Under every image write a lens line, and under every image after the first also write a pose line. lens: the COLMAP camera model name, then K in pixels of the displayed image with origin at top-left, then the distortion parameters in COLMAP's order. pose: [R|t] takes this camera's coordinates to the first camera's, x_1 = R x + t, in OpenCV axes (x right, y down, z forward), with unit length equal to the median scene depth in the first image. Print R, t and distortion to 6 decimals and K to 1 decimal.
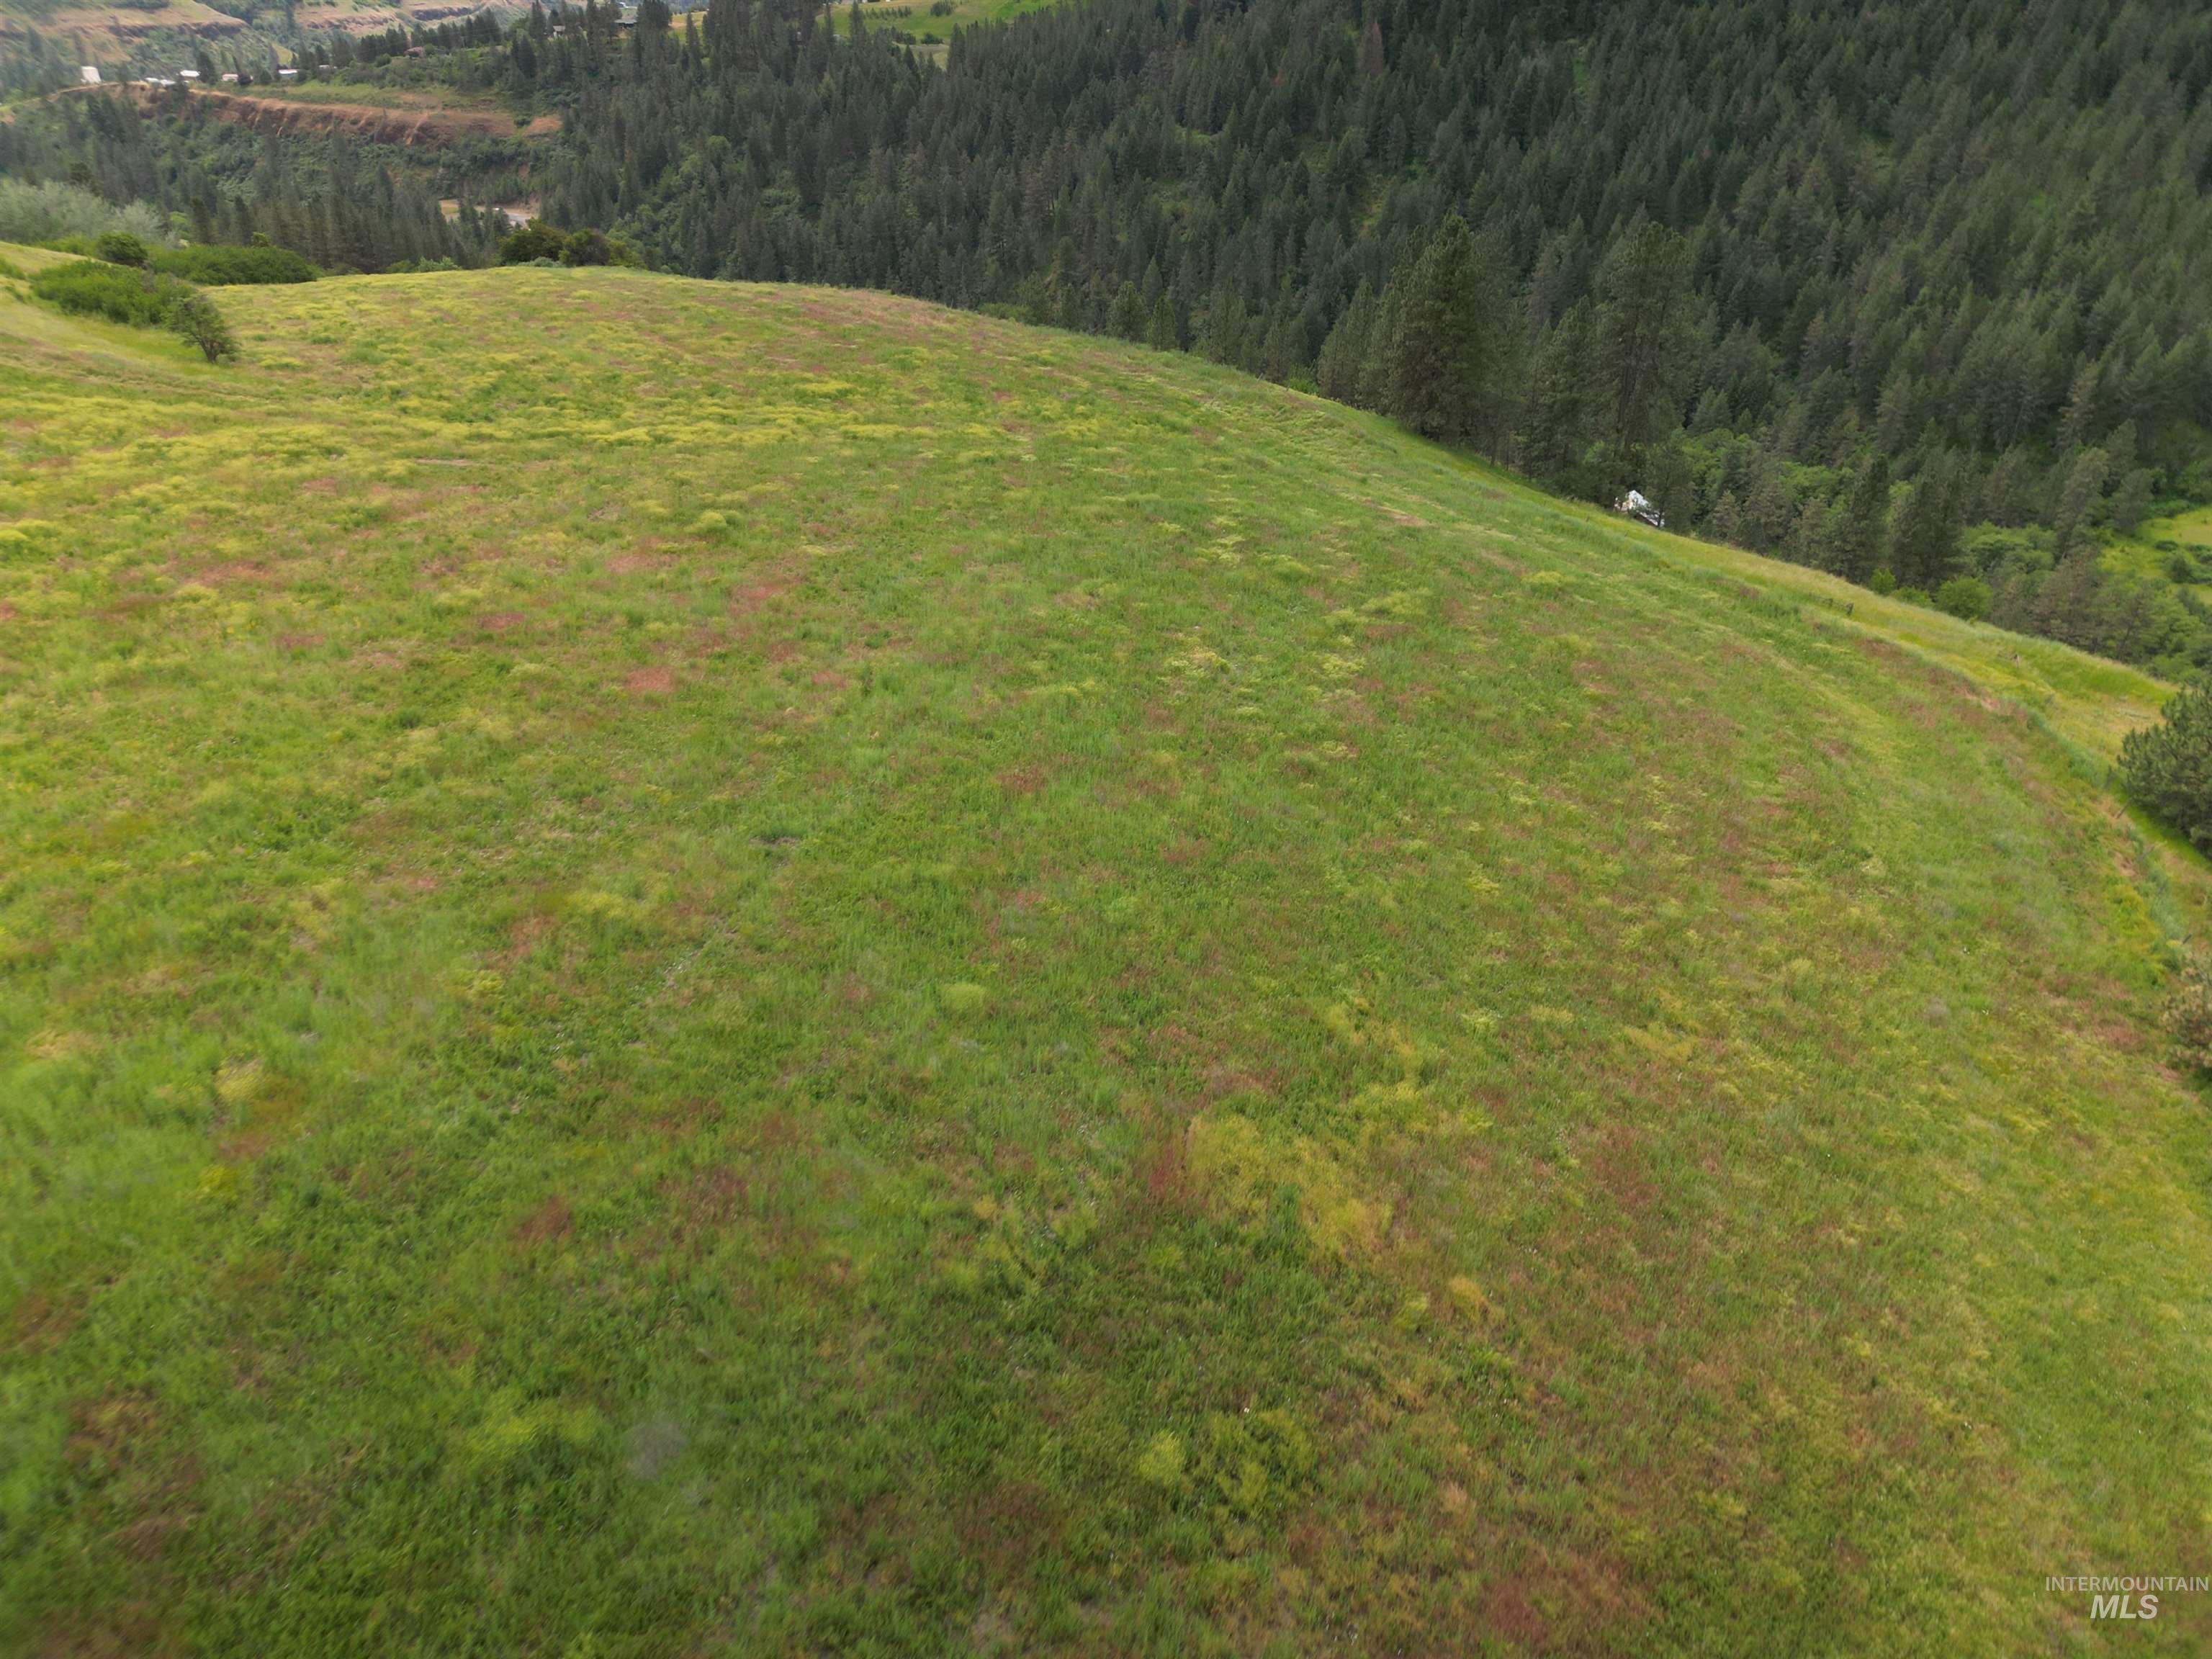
lens RADIAL K [[1546.4, 0, 1100.4], [0, 1546.4, 845.2], [0, 0, 1]] dist [0.062806, -0.045975]
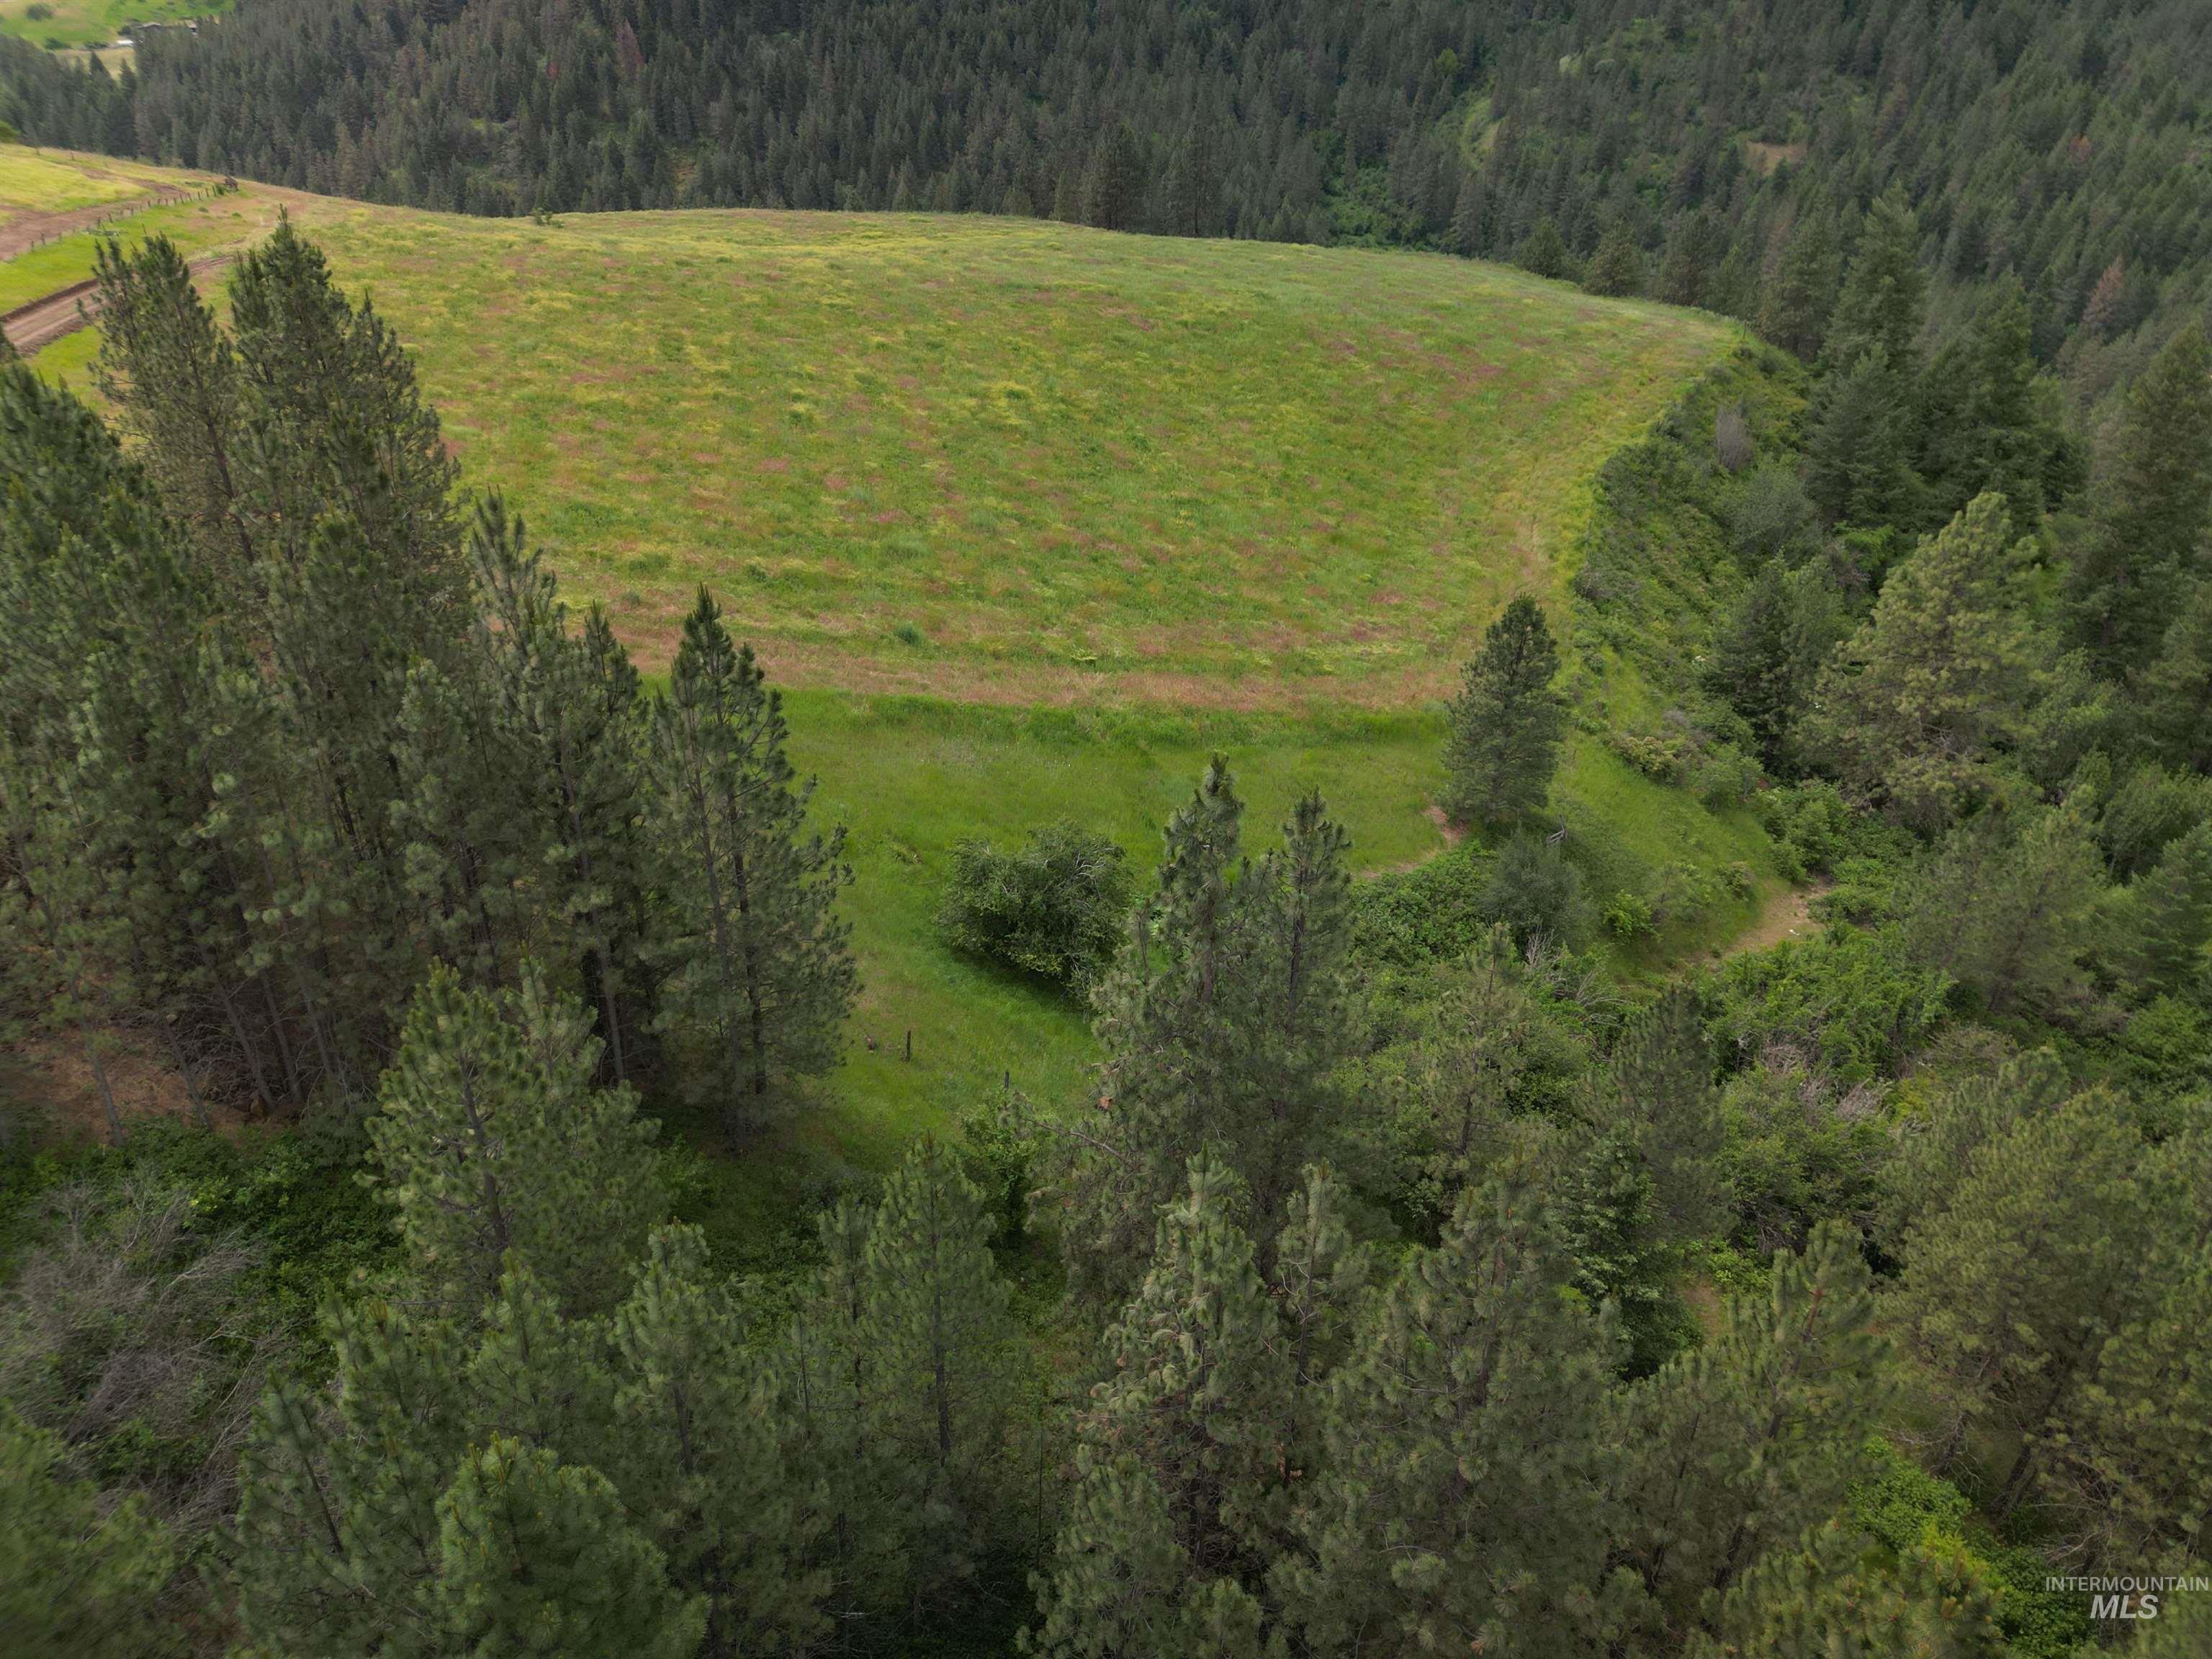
lens RADIAL K [[1546.4, 0, 1098.1], [0, 1546.4, 835.5], [0, 0, 1]] dist [0.062806, -0.045975]
pose [[0.842131, -0.271785, 0.465776, -0.245396], [0.270803, 0.960044, 0.070579, 0.080314], [-0.466348, 0.066697, 0.882083, -0.176419]]
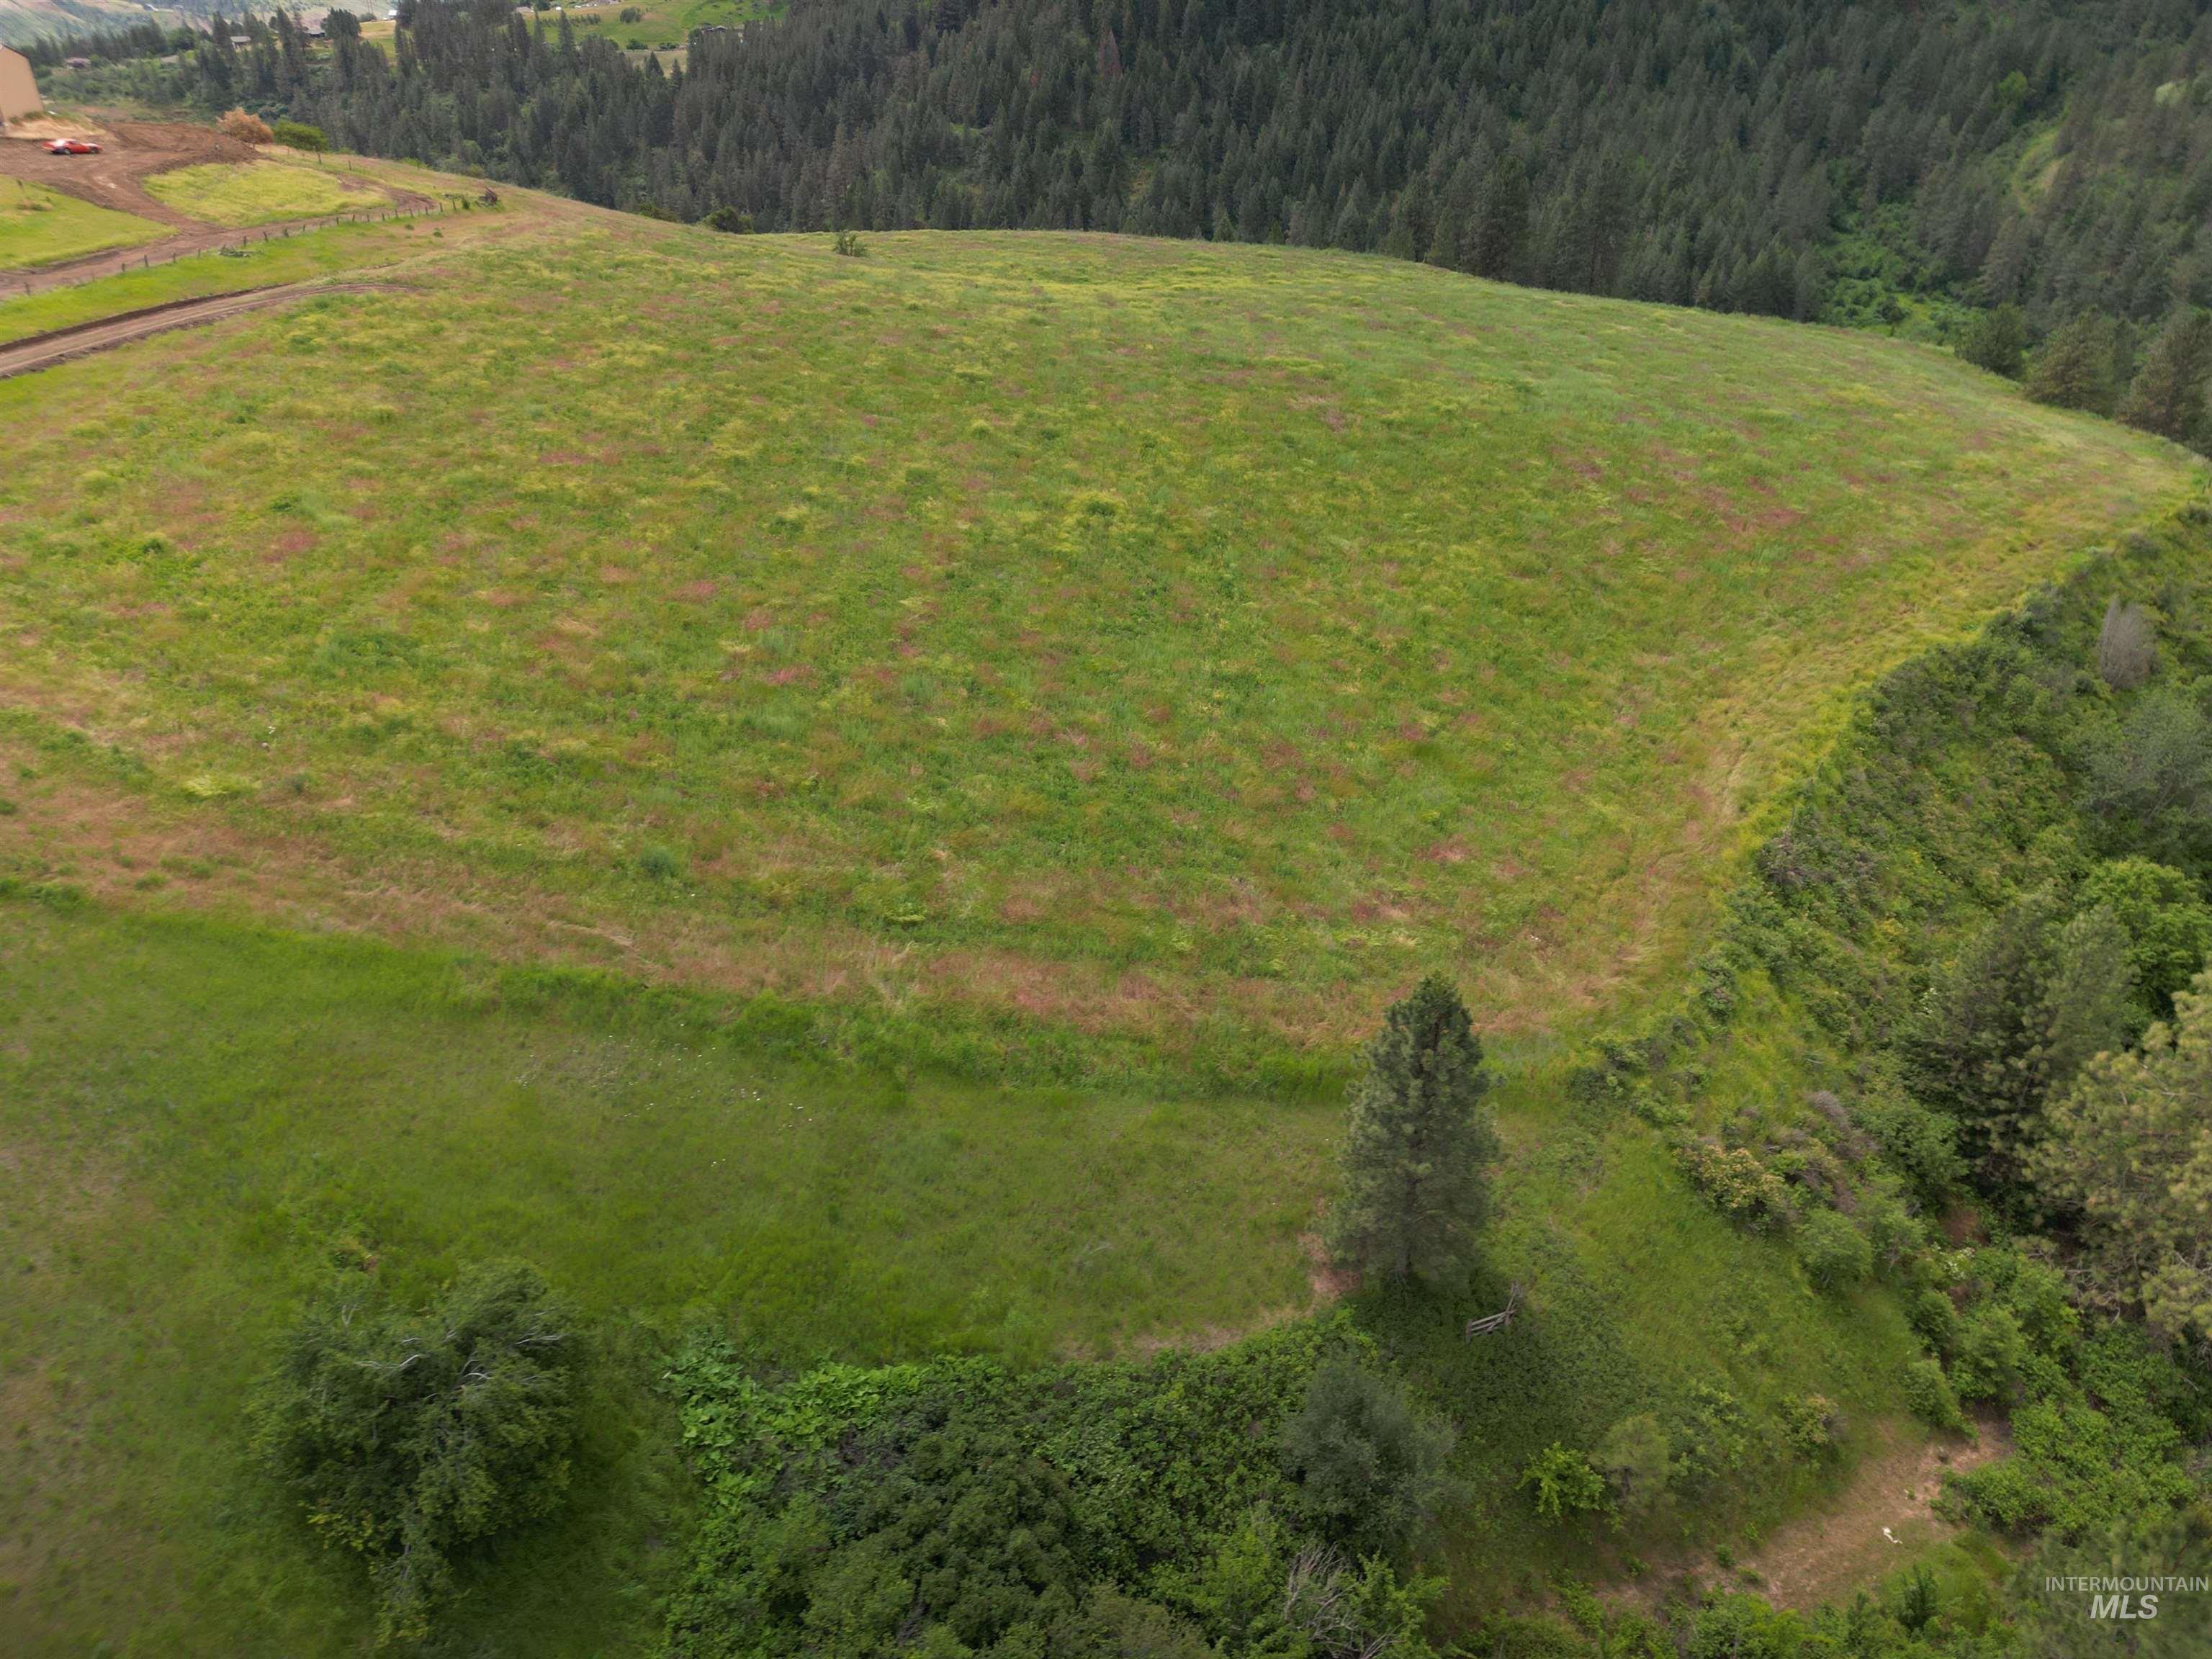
lens RADIAL K [[1546.4, 0, 1093.4], [0, 1546.4, 835.7], [0, 0, 1]] dist [0.062806, -0.045975]
pose [[0.966289, -0.128761, 0.222947, -0.183595], [0.129032, 0.991550, 0.013415, 0.068454], [-0.222791, 0.015804, 0.974738, -0.157054]]
